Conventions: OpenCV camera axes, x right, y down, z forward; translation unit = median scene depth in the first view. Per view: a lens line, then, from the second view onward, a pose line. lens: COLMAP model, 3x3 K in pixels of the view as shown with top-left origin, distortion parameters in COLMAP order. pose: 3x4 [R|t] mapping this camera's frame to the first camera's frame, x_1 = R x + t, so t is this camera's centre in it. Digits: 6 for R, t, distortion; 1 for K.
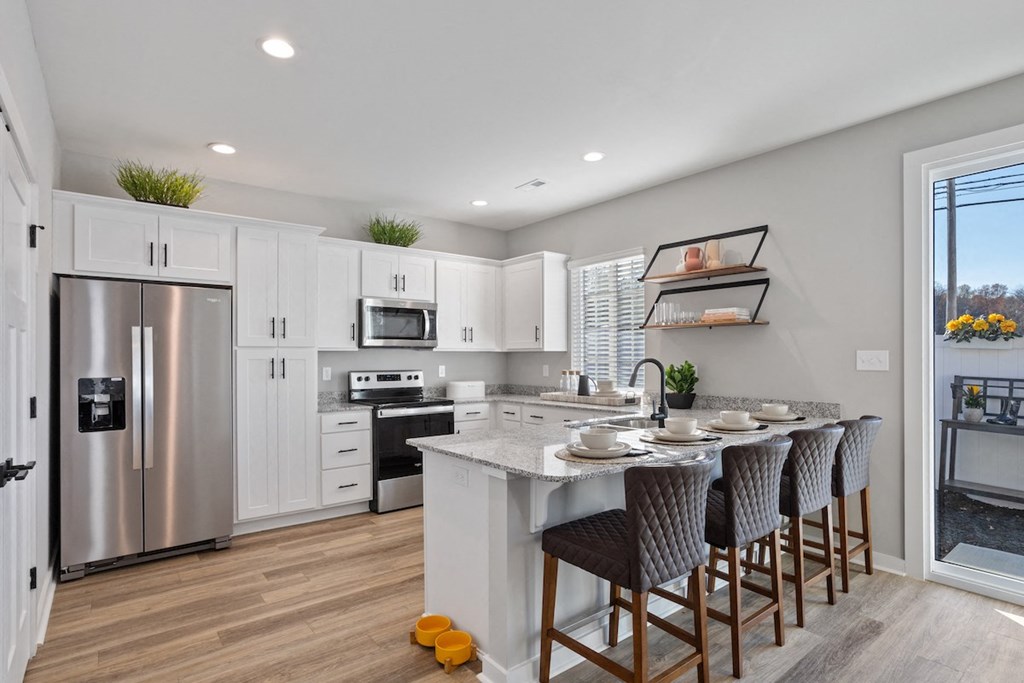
lens RADIAL K [[538.7, 0, 502.5], [0, 538.7, 352.6], [0, 0, 1]] dist [0.000136, 0.000478]
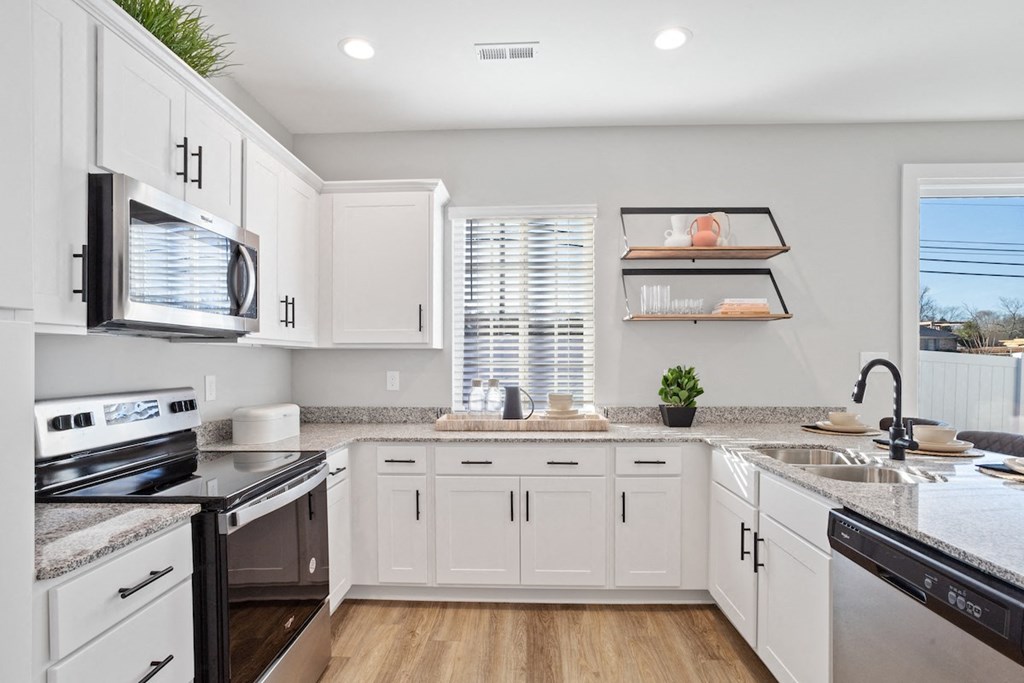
lens RADIAL K [[547.6, 0, 510.5], [0, 547.6, 363.8], [0, 0, 1]] dist [-0.017878, -0.000191]
pose [[0.640457, -0.002930, 0.767988, -0.411856], [-0.006315, 0.999939, 0.009081, 0.010050], [-0.767968, -0.010665, 0.640399, 0.687169]]
